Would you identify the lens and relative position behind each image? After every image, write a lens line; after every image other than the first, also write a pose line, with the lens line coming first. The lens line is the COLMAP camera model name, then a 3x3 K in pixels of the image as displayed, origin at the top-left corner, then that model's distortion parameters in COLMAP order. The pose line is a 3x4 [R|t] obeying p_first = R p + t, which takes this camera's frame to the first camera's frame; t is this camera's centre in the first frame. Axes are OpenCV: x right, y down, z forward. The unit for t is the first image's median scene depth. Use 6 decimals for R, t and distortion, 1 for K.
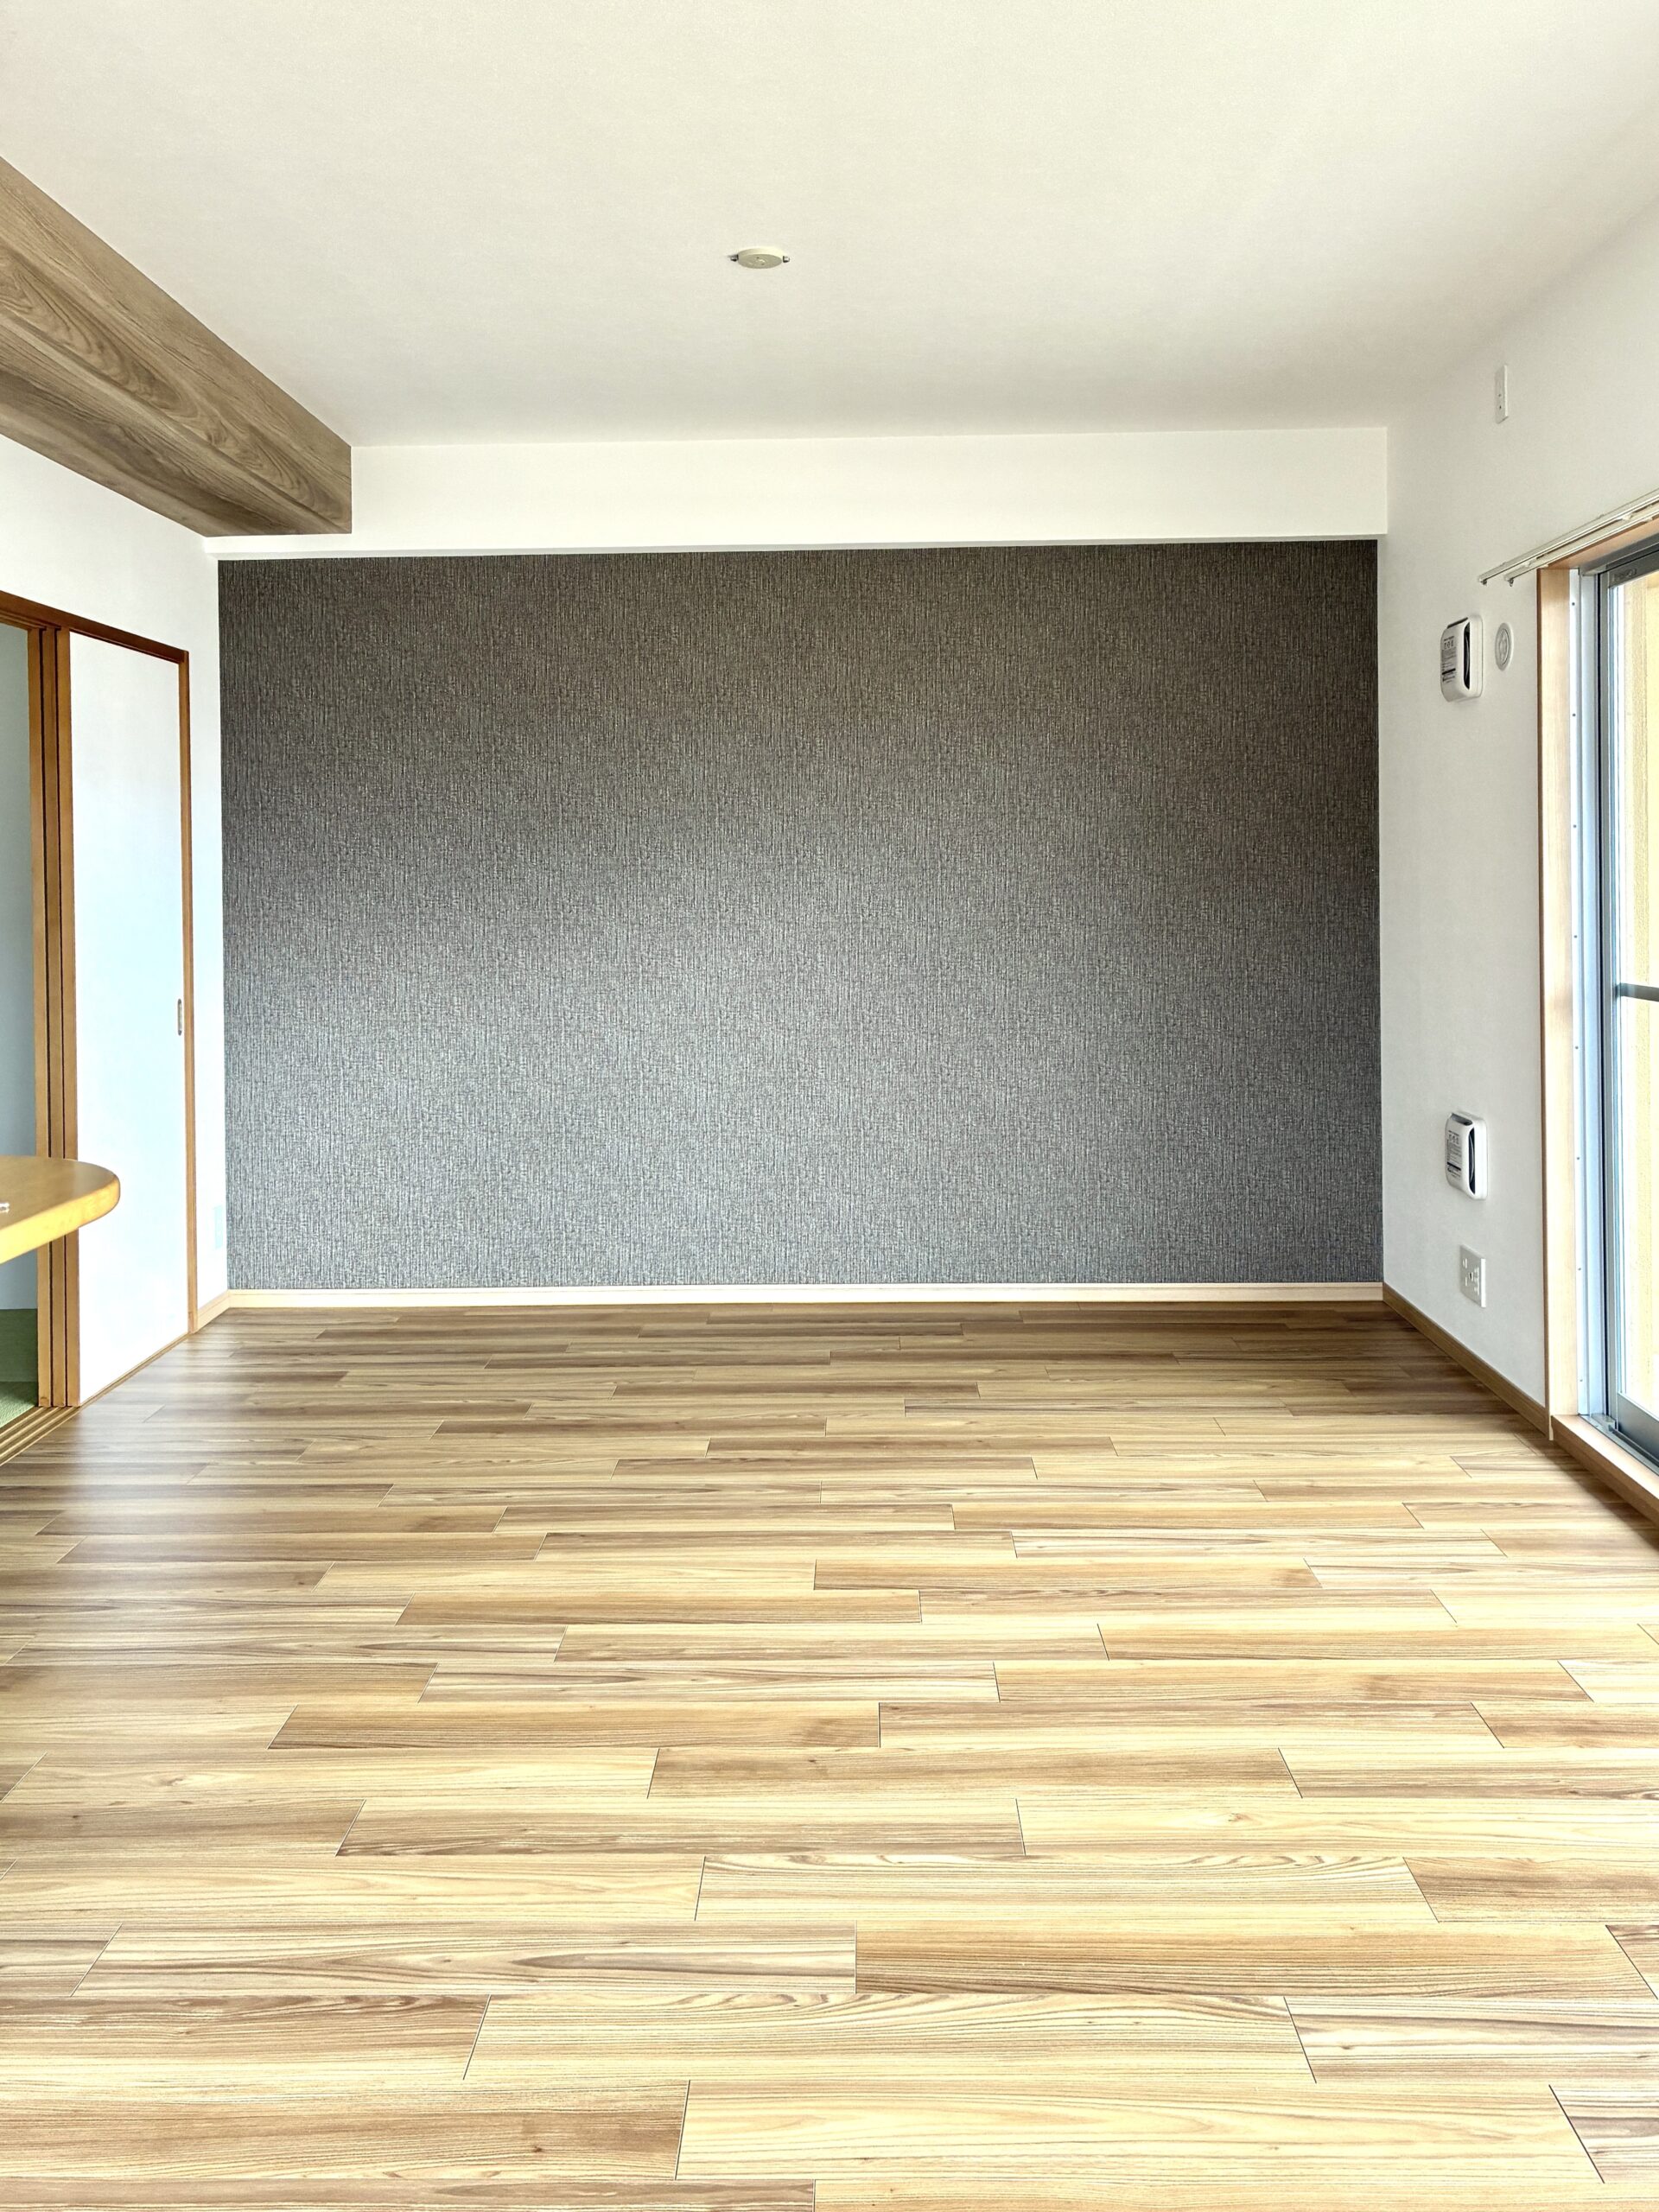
lens RADIAL K [[1783.3, 0, 830.7], [0, 1783.3, 878.2], [0, 0, 1]] dist [0.038195, -0.014573]
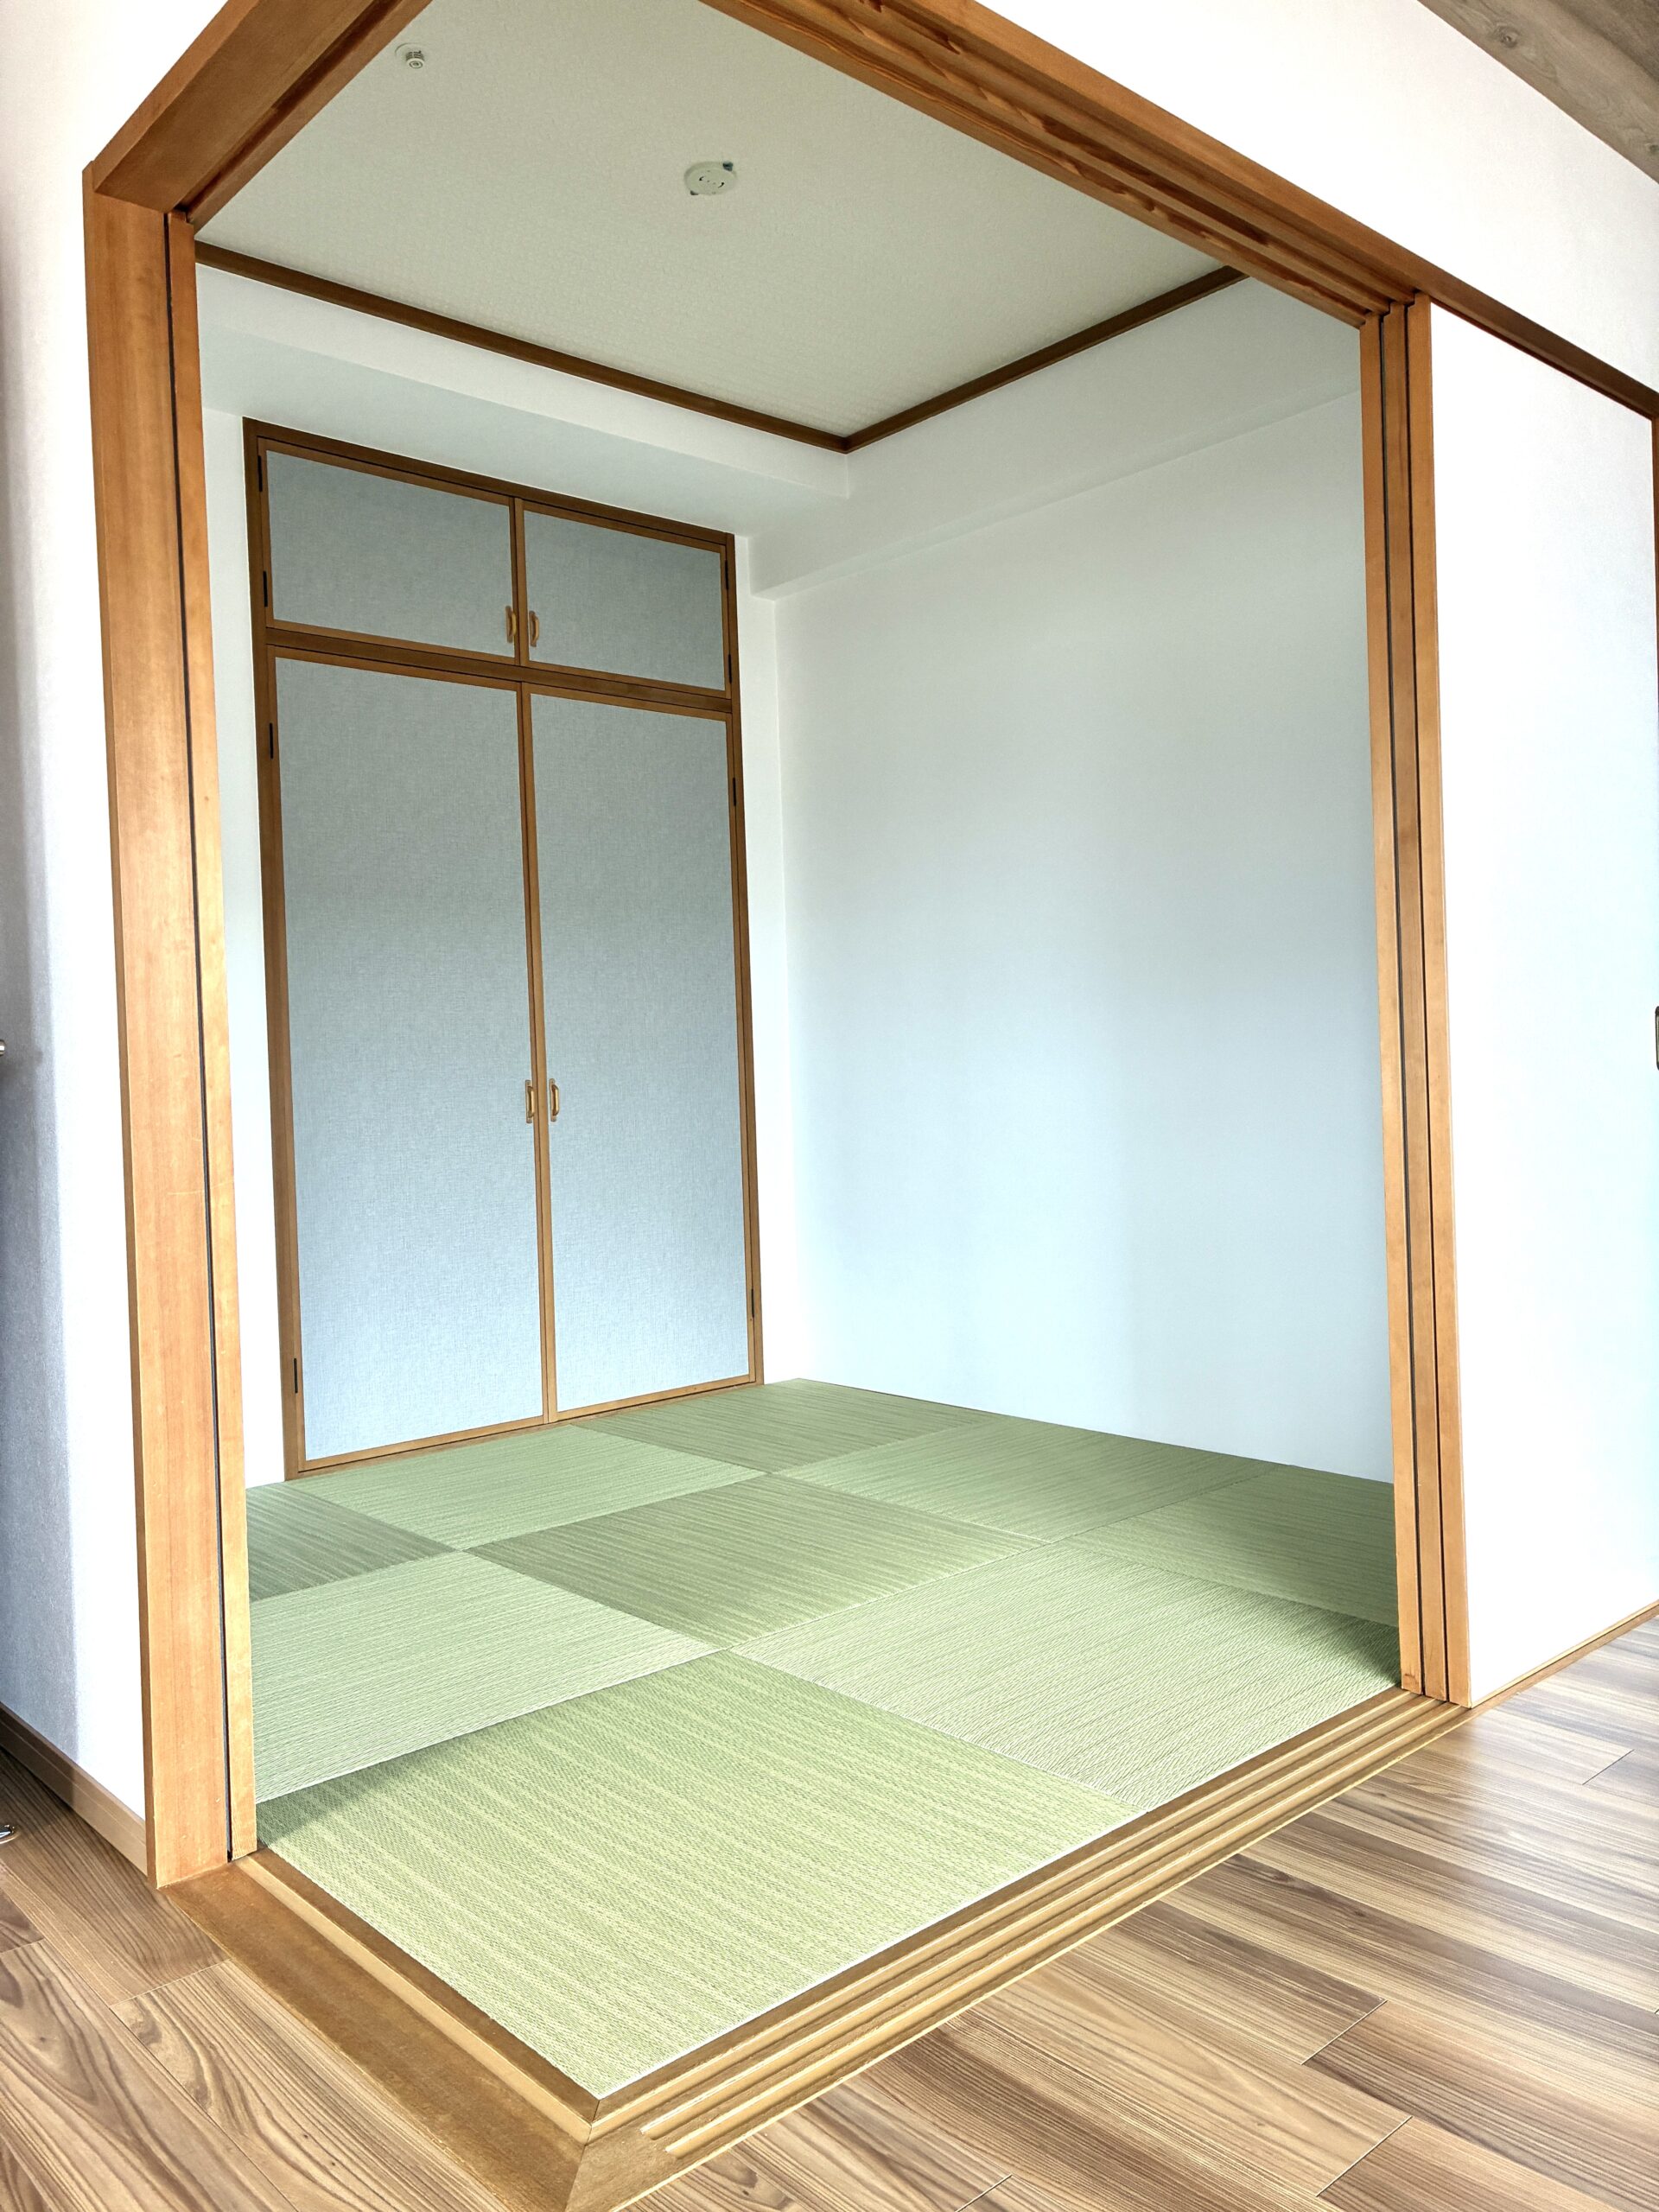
lens RADIAL K [[1677.1, 0, 830.0], [0, 1677.1, 1086.2], [0, 0, 1]] dist [0.027921, 0.001104]
pose [[0.692923, -0.002152, -0.721009, -0.249476], [0.023244, 0.999542, 0.019355, 0.122665], [0.720637, -0.030171, 0.692655, 0.702698]]
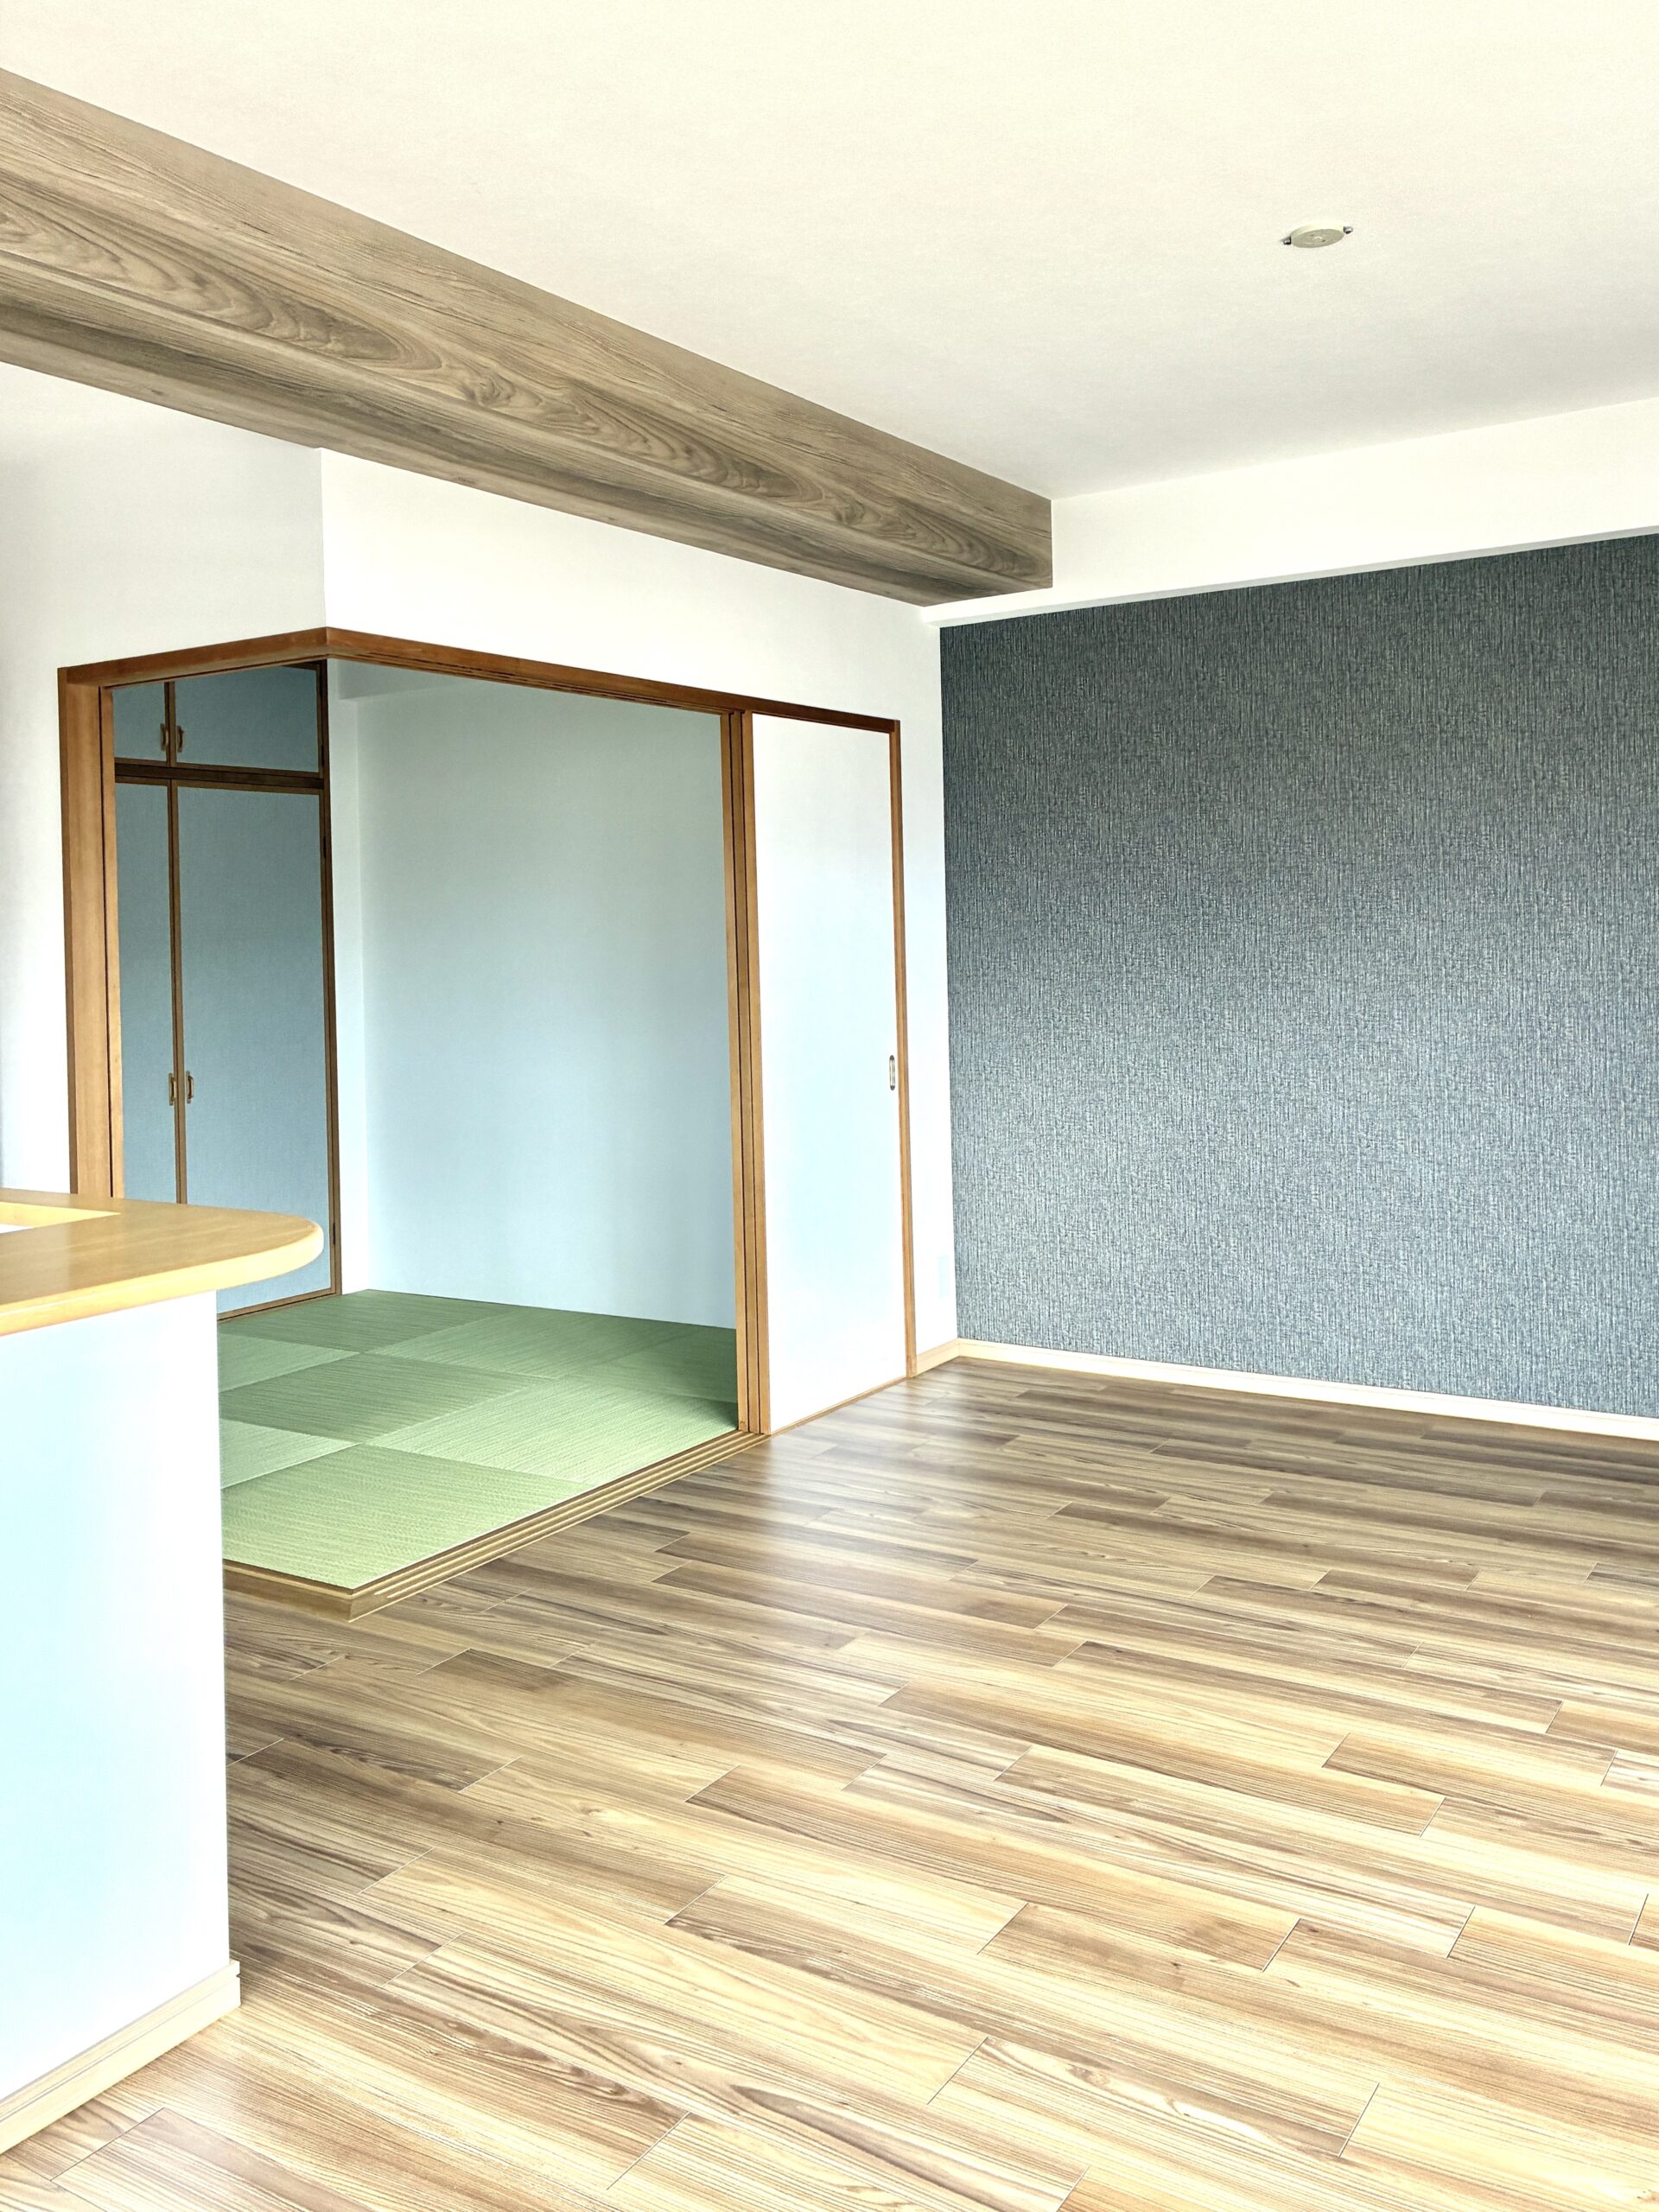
lens RADIAL K [[1827.6, 0, 821.6], [0, 1827.6, 918.4], [0, 0, 1]] dist [0.023252, 0.002487]
pose [[0.858333, -0.014347, -0.512892, 0.239416], [0.013570, 0.999894, -0.005260, -0.010803], [0.512913, -0.002445, 0.858437, 0.113866]]
